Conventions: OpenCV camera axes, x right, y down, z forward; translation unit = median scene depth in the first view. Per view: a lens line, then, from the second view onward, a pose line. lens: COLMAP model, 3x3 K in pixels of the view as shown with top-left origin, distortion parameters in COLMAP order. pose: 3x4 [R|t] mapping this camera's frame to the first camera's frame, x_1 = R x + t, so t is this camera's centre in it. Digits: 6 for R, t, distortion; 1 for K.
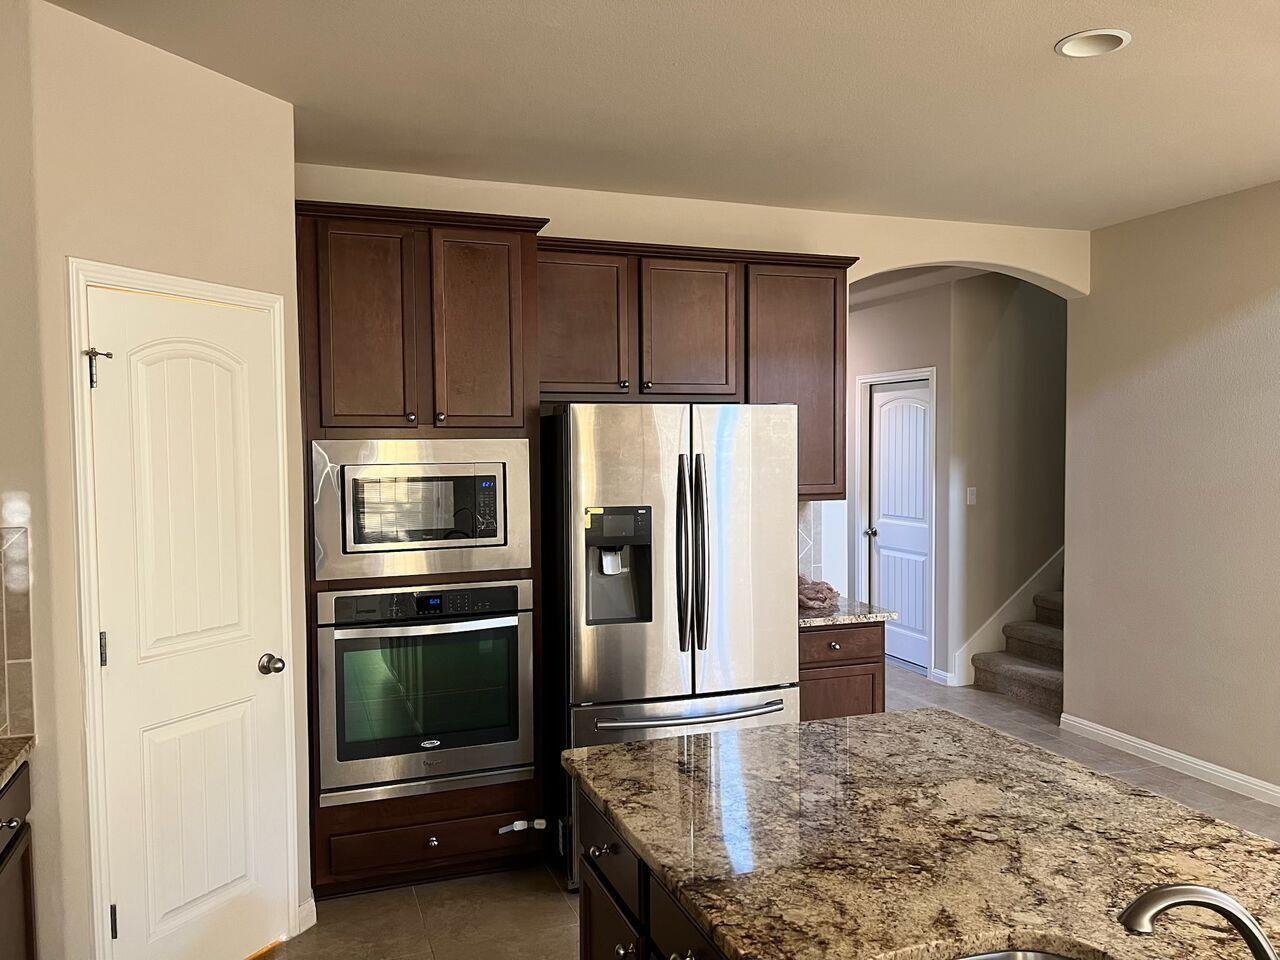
lens RADIAL K [[964.2, 0, 642.8], [0, 964.2, 474.2], [0, 0, 1]] dist [0.056383, -0.070347]
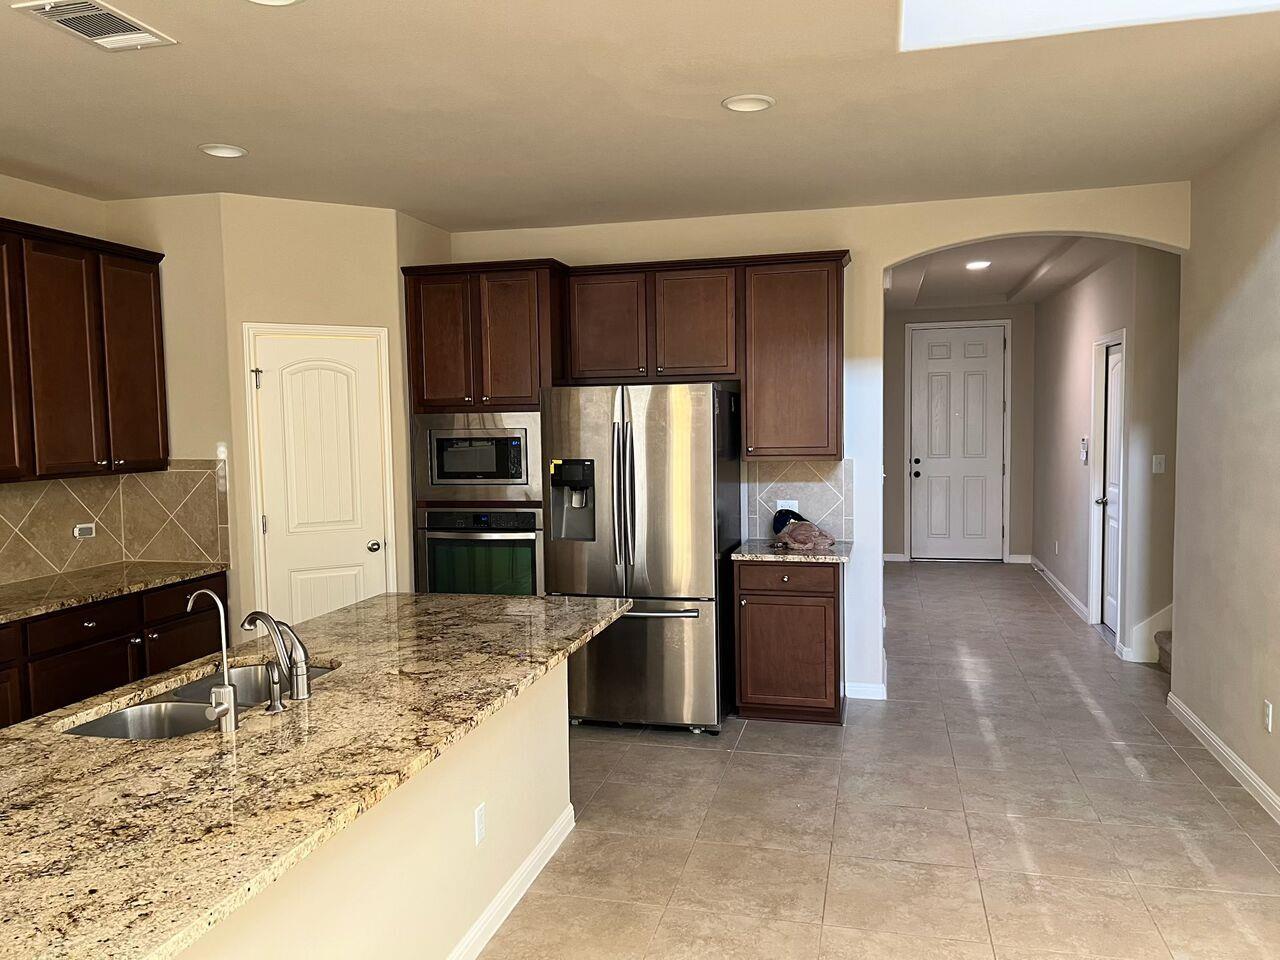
lens RADIAL K [[964.2, 0, 637.7], [0, 964.2, 482.1], [0, 0, 1]] dist [0.056383, -0.070347]
pose [[0.824105, 0.031356, -0.565568, 0.858665], [-0.007522, 0.998984, 0.044424, 0.003298], [0.566387, -0.032356, 0.823504, -0.123058]]
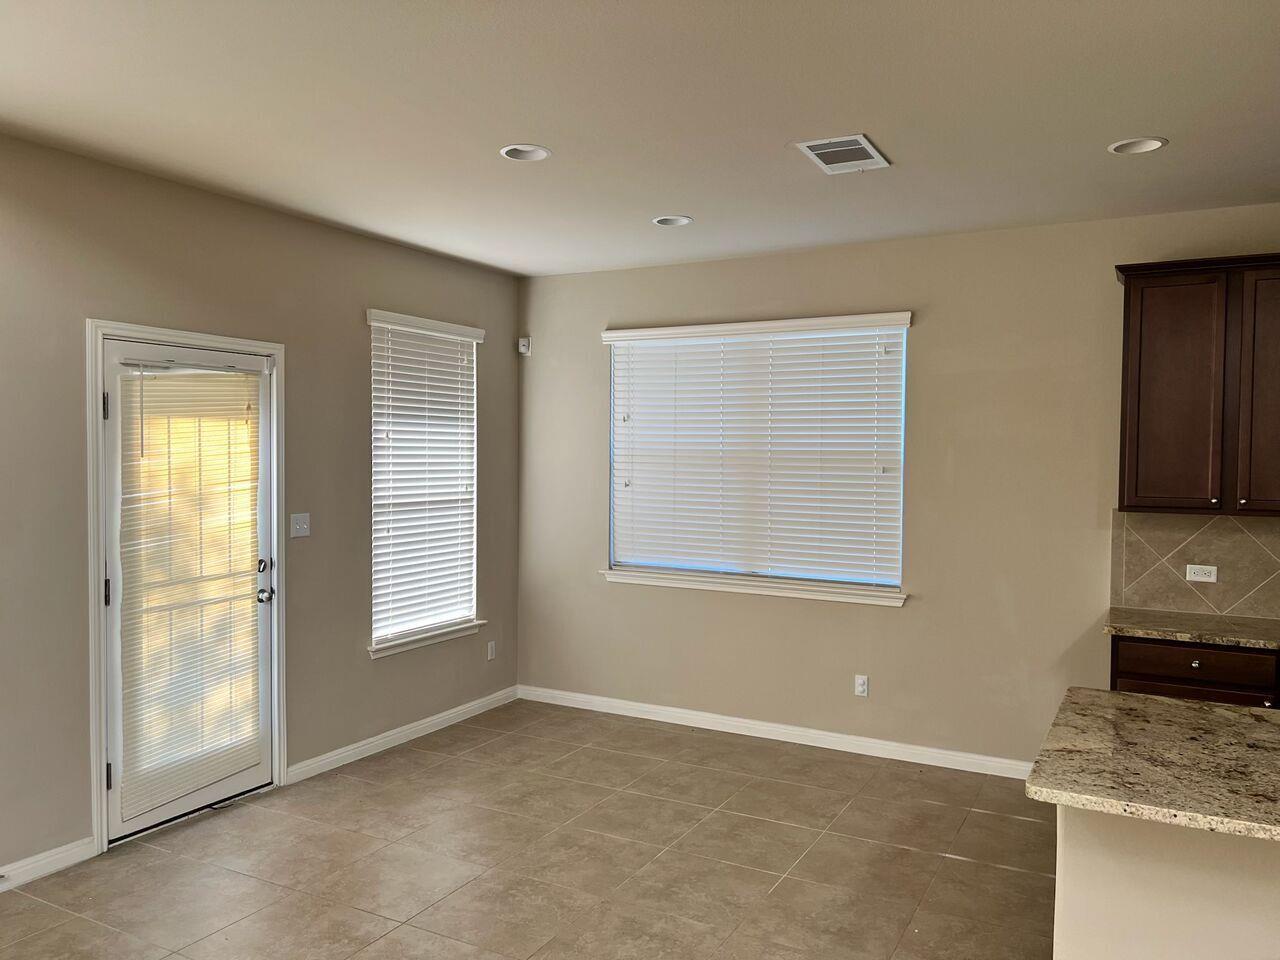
lens RADIAL K [[964.2, 0, 641.5], [0, 964.2, 482.6], [0, 0, 1]] dist [0.056383, -0.070347]
pose [[-0.752512, 0.019723, -0.658284, 1.087407], [-0.023759, 0.998088, 0.057065, -0.014947], [0.658150, 0.058582, -0.750604, 0.350821]]
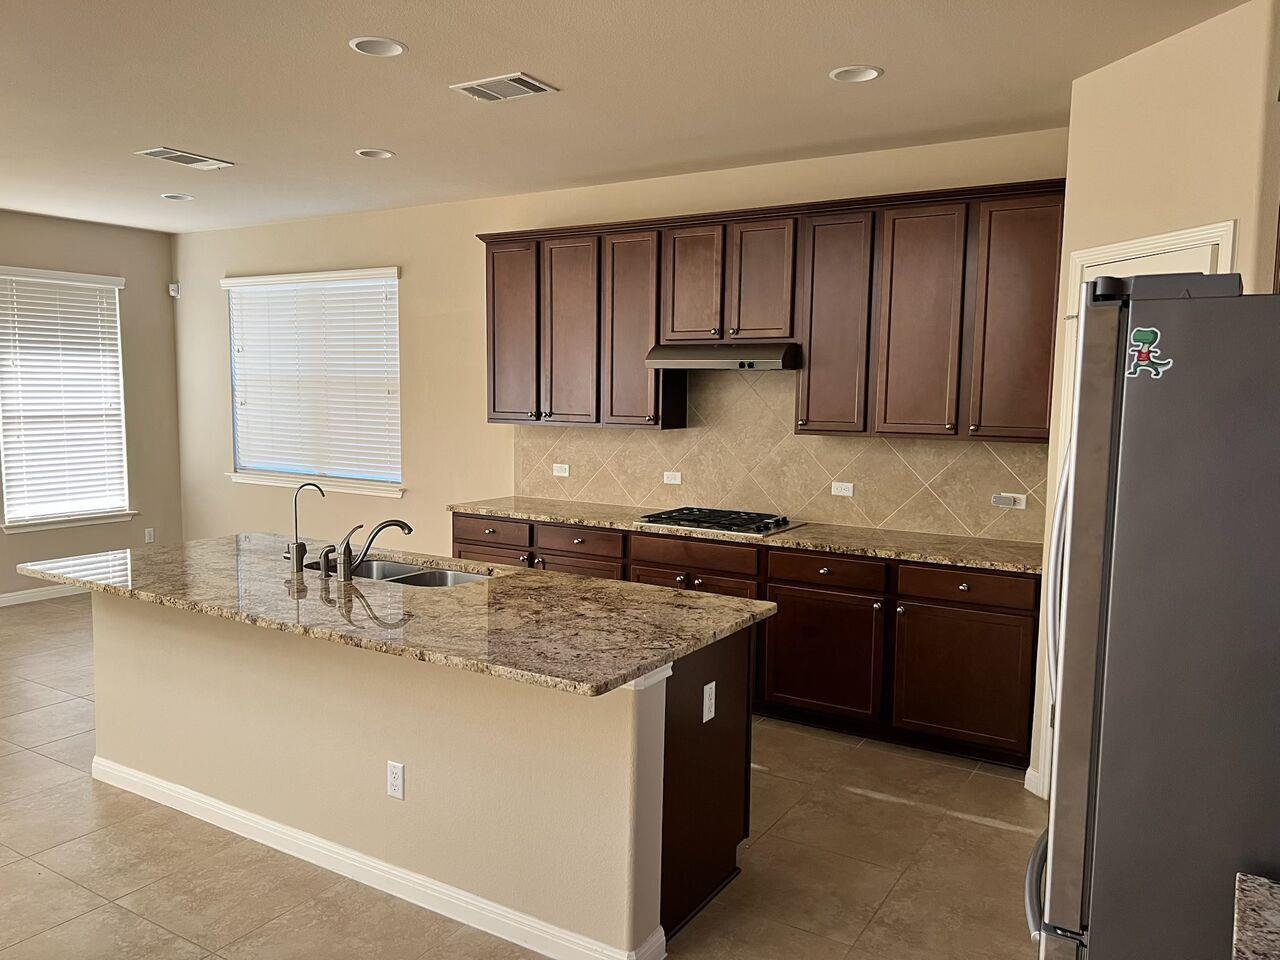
lens RADIAL K [[964.2, 0, 636.7], [0, 964.2, 485.5], [0, 0, 1]] dist [0.056383, -0.070347]
pose [[-0.789419, 0.060297, -0.610887, 0.608680], [-0.025459, 0.991092, 0.130724, -0.037043], [0.613327, 0.118748, -0.780851, 1.296054]]
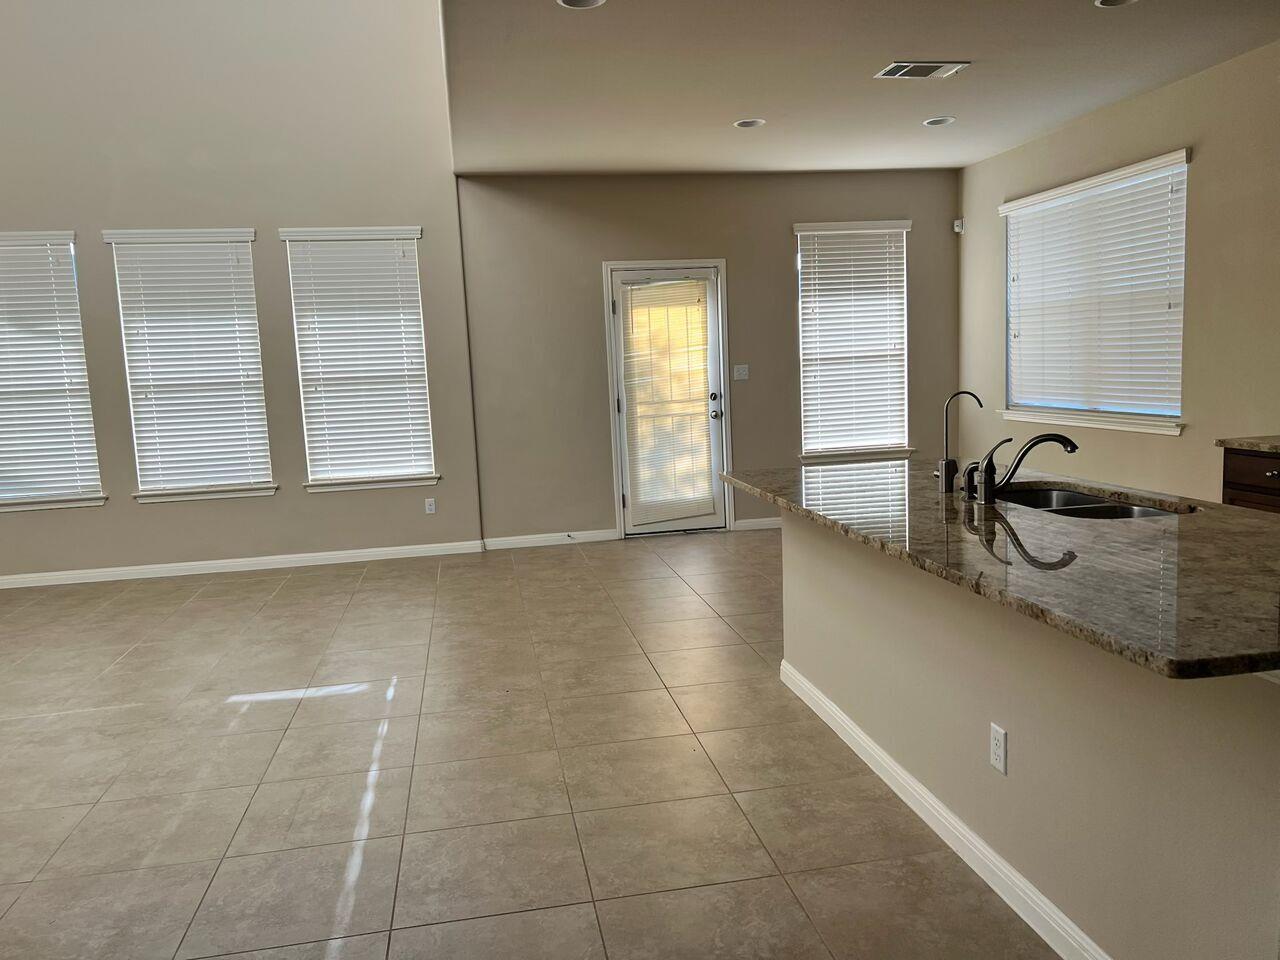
lens RADIAL K [[964.2, 0, 646.0], [0, 964.2, 479.8], [0, 0, 1]] dist [0.056383, -0.070347]
pose [[-0.983957, 0.029987, 0.175870, 0.380549], [0.056899, 0.987041, 0.150041, 0.035750], [-0.169092, 0.157640, -0.972912, 1.205120]]
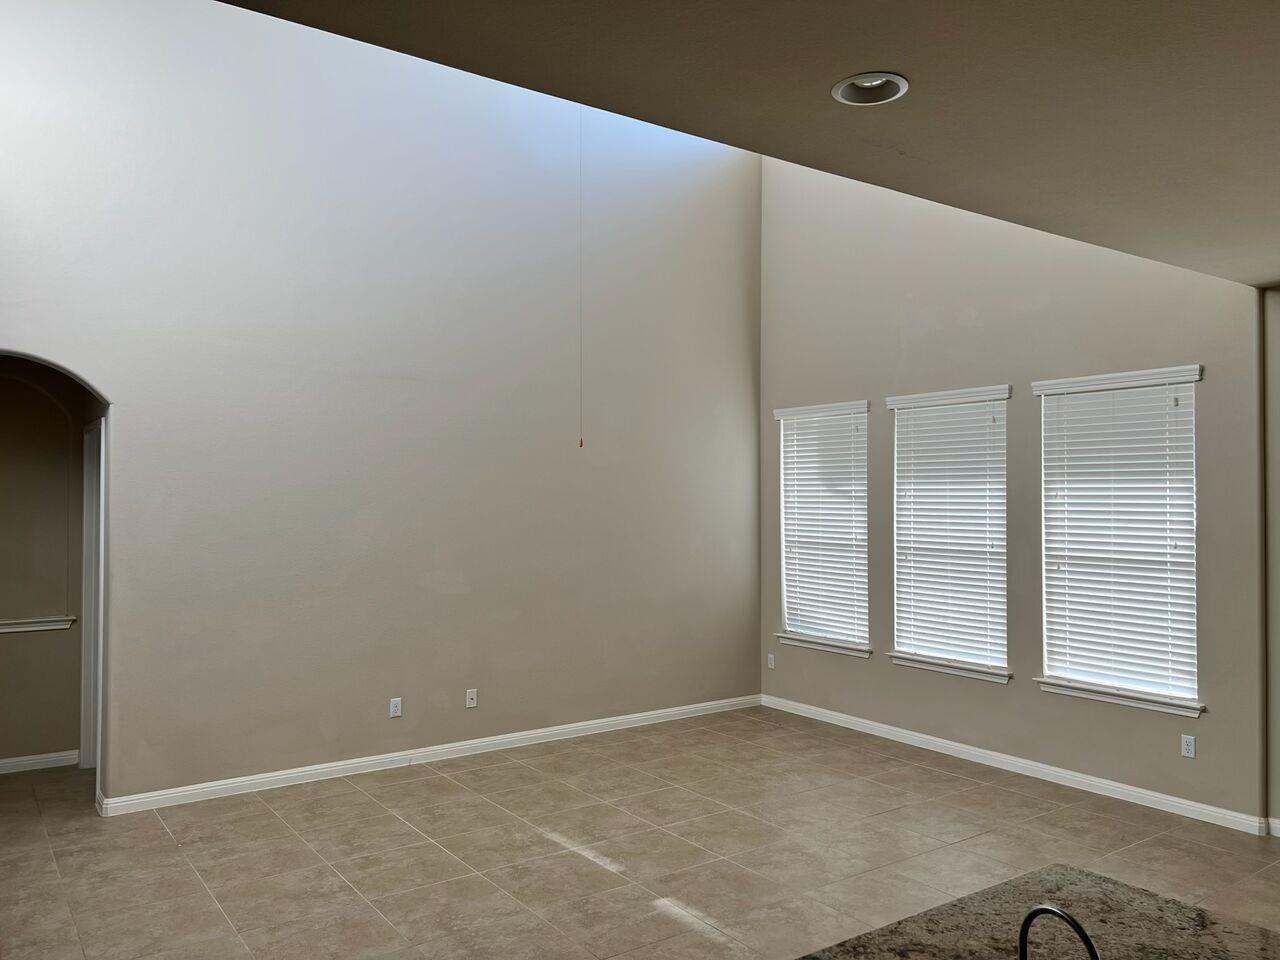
lens RADIAL K [[964.2, 0, 640.0], [0, 964.2, 478.2], [0, 0, 1]] dist [0.056383, -0.070347]
pose [[-0.259973, 0.028974, 0.965181, -0.035200], [0.031509, 0.999272, -0.021510, -0.028867], [-0.965102, 0.024820, -0.260697, 0.466227]]
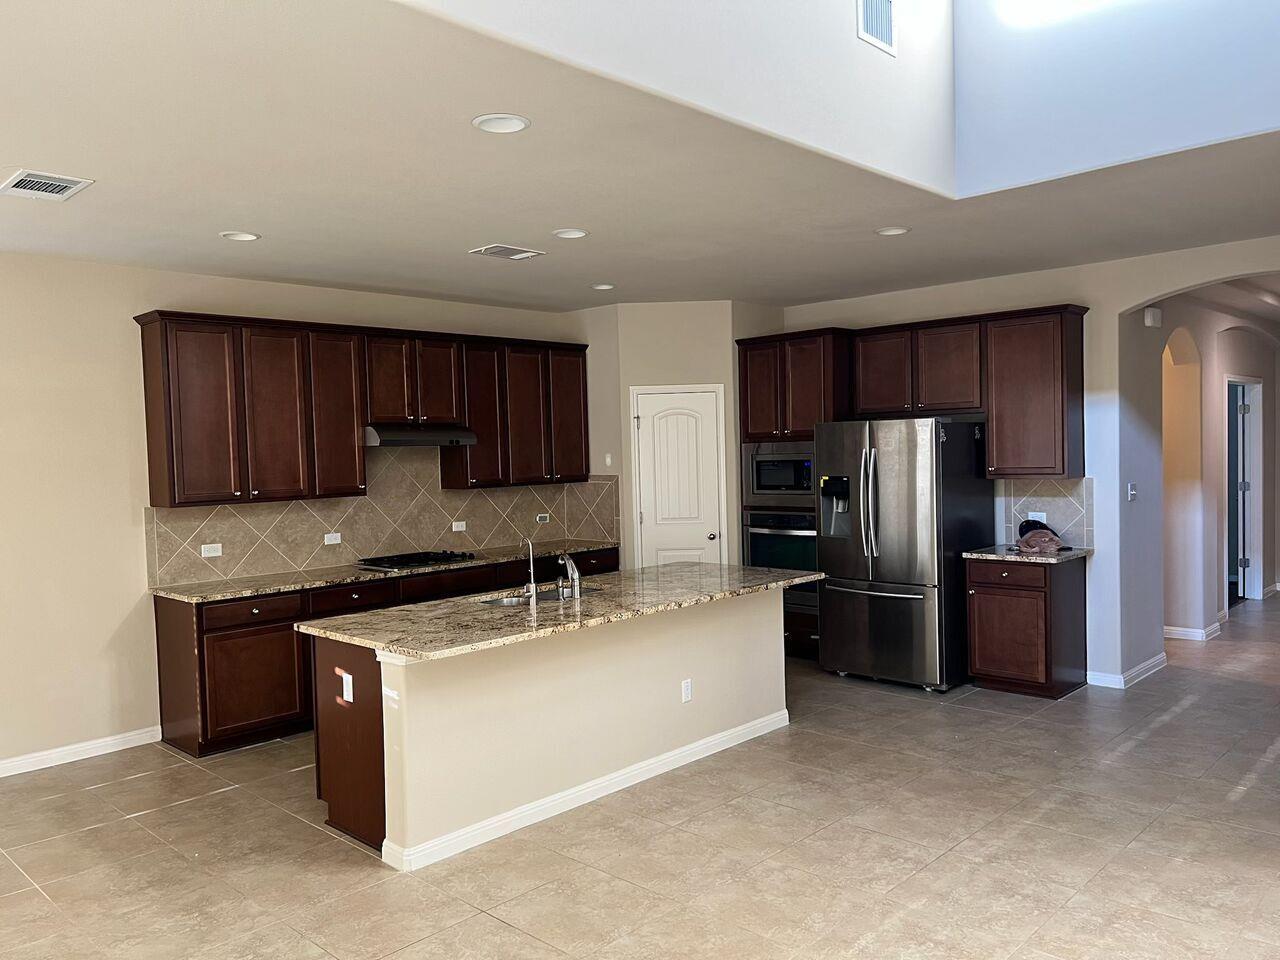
lens RADIAL K [[964.2, 0, 643.3], [0, 964.2, 478.9], [0, 0, 1]] dist [0.056383, -0.070347]
pose [[0.436370, 0.025034, -0.899419, 1.538374], [-0.003257, 0.999650, 0.026243, -0.010391], [0.899762, -0.008523, 0.436298, -0.191581]]
